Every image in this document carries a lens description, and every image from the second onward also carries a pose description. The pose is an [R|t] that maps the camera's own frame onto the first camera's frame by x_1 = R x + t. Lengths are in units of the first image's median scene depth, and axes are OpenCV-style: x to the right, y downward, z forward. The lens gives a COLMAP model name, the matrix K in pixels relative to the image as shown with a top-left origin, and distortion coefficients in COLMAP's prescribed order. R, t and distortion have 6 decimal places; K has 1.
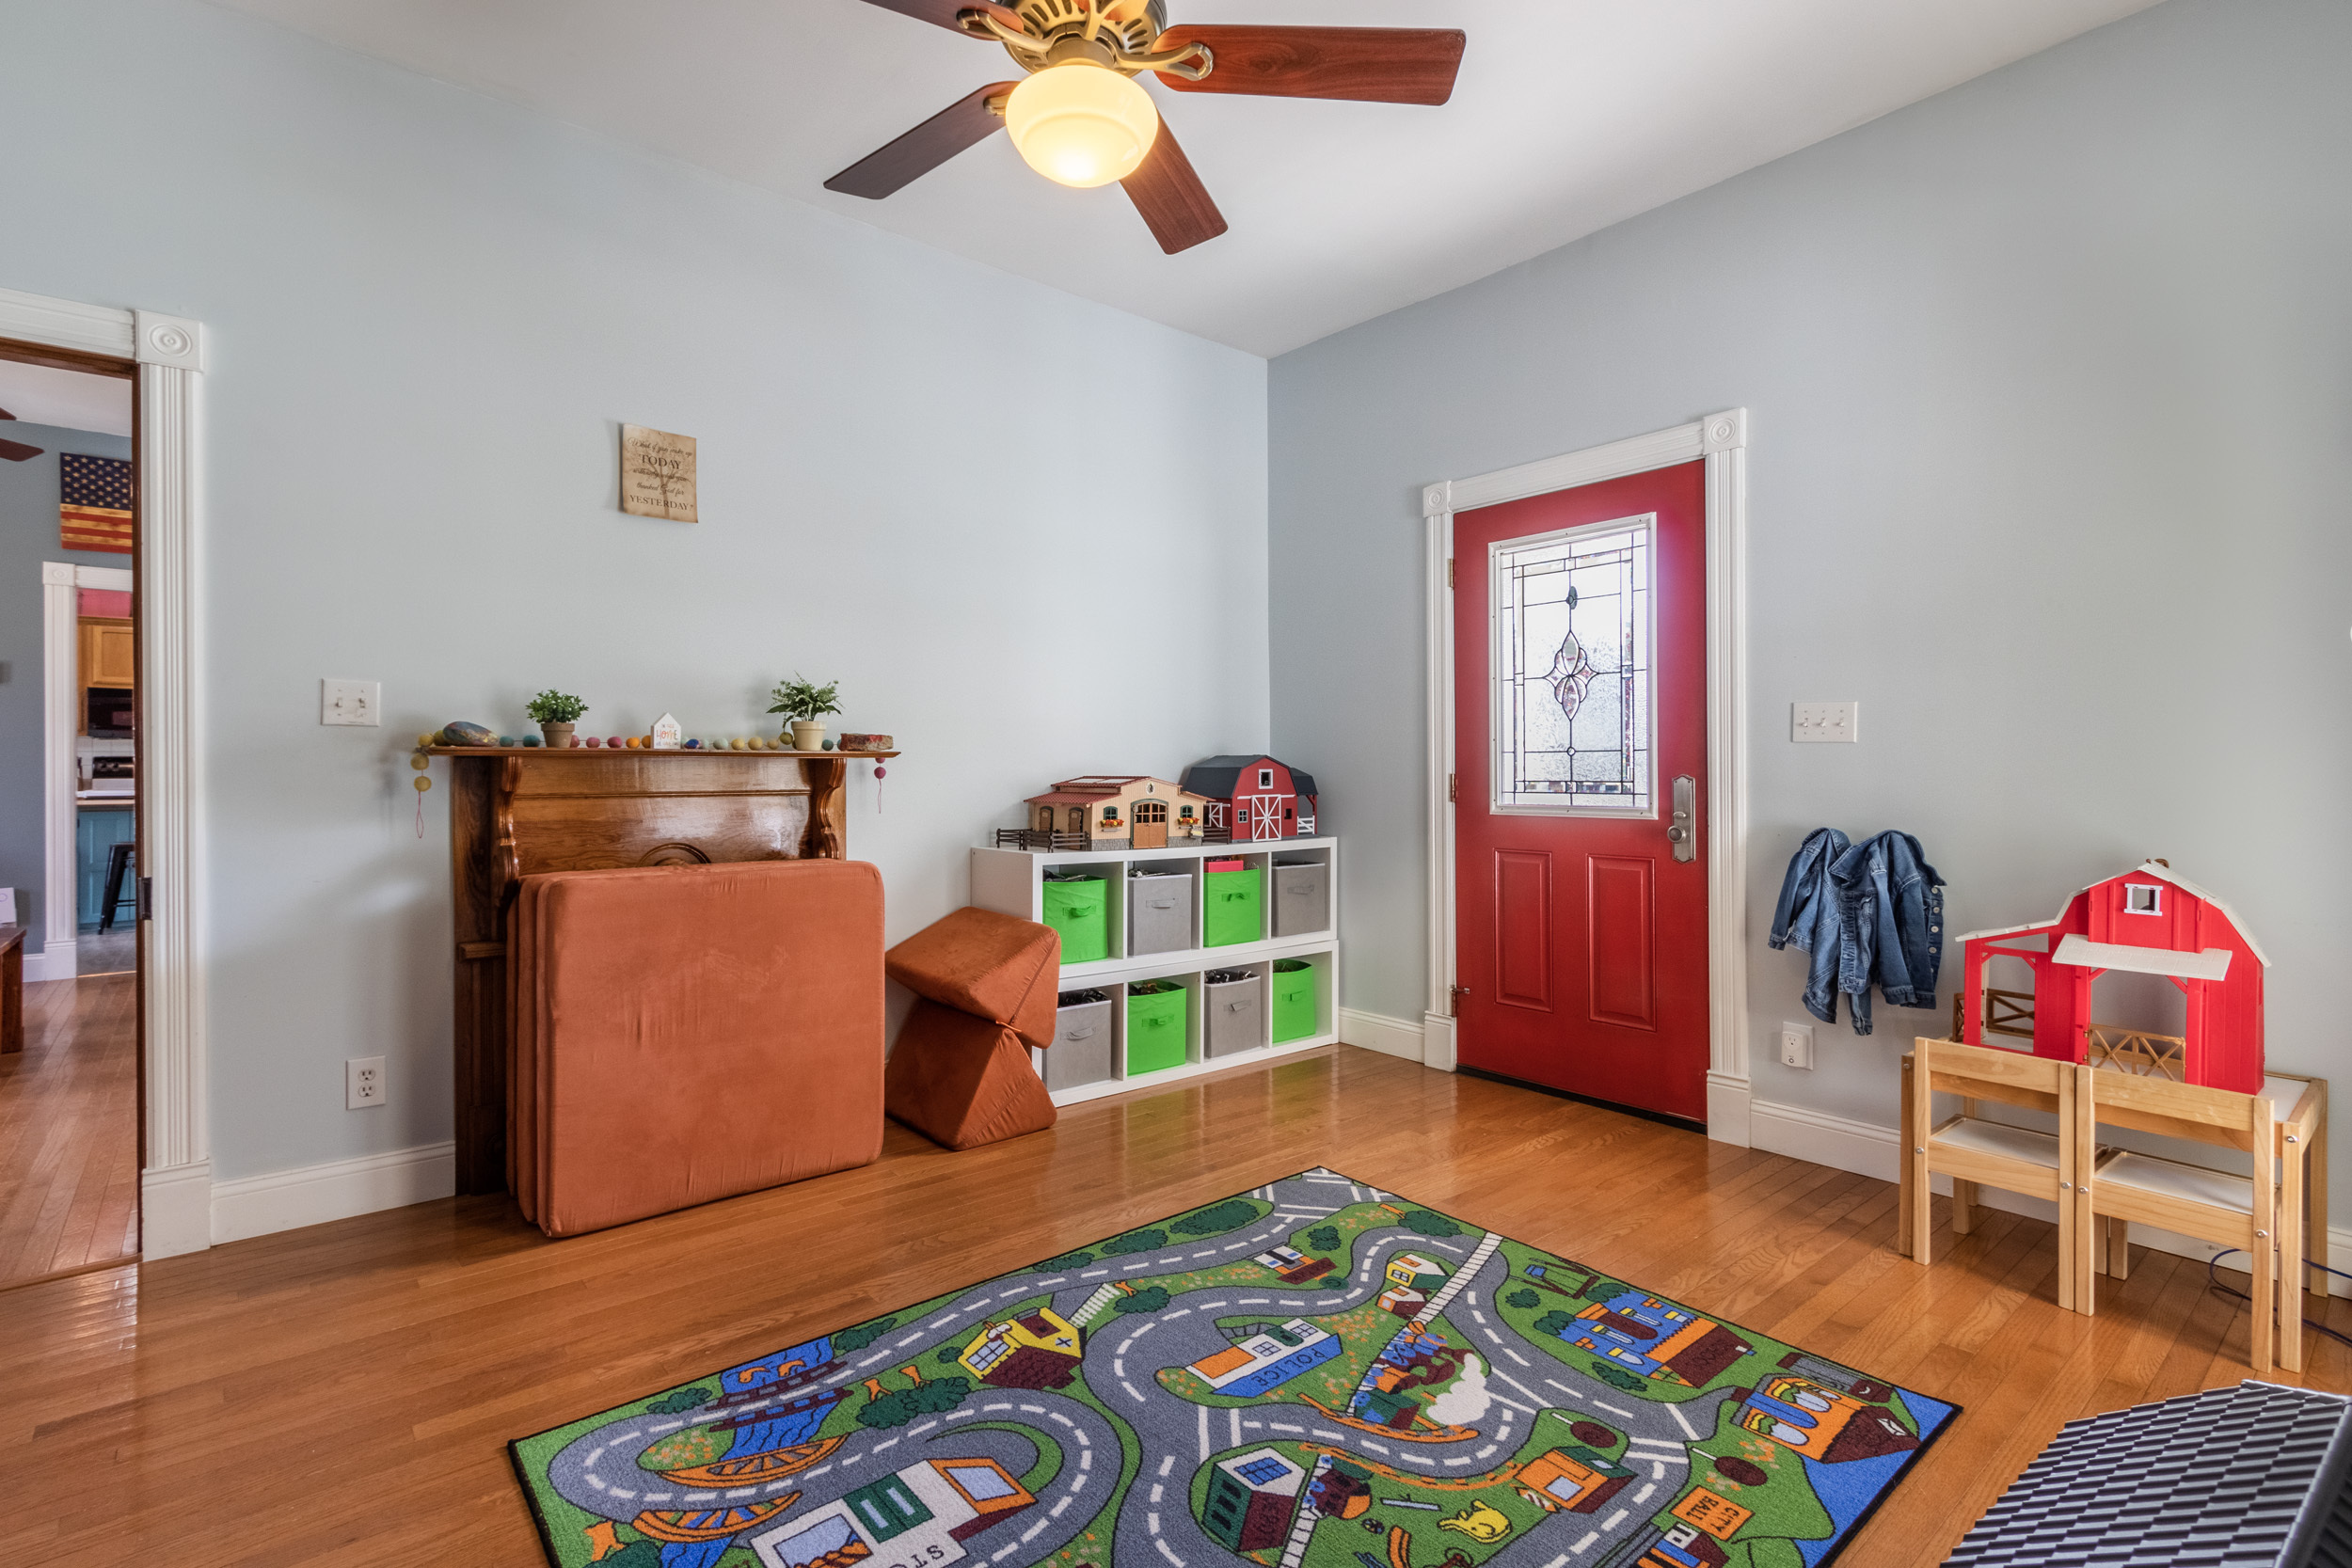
lens RADIAL K [[1110.9, 0, 1174.4], [0, 1110.9, 776.4], [0, 0, 1]] dist [-0.000780, -0.003032]
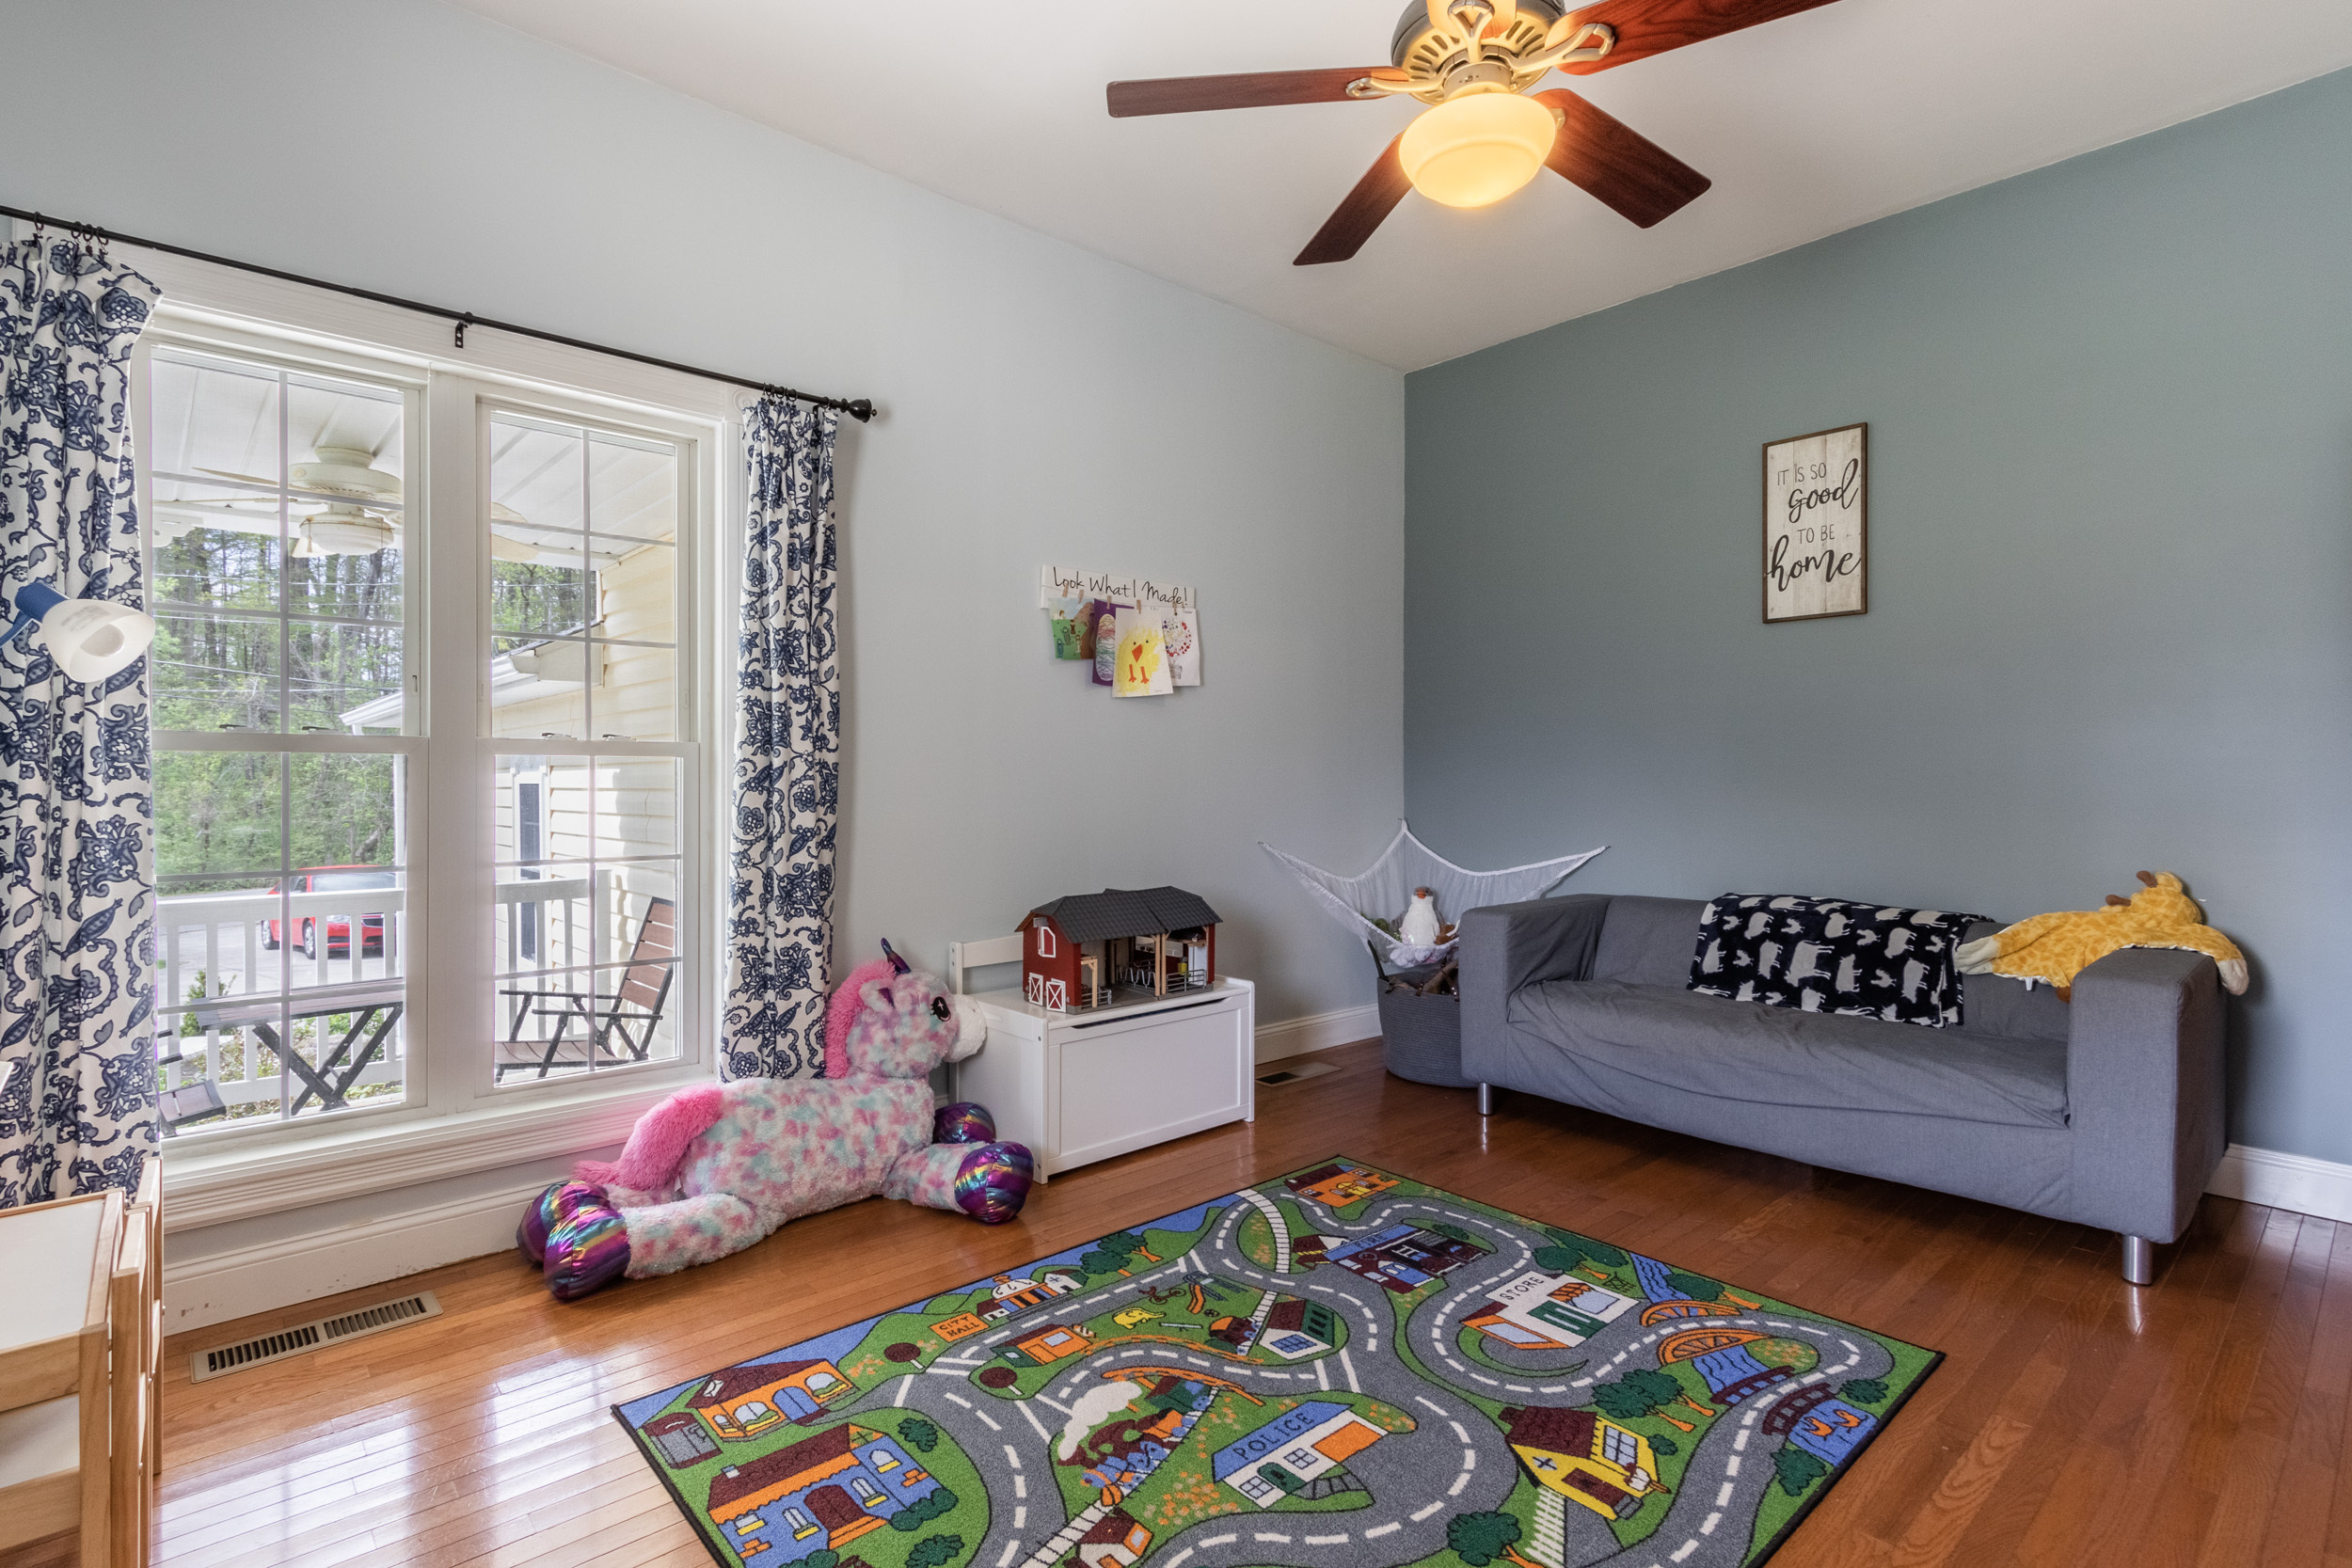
lens RADIAL K [[1110.9, 0, 1176.3], [0, 1110.9, 780.5], [0, 0, 1]] dist [-0.000780, -0.003032]
pose [[-0.999593, 0.004042, -0.028223, 0.217655], [0.003713, 0.999925, 0.011710, -0.013353], [0.028268, 0.011601, -0.999533, 1.999763]]
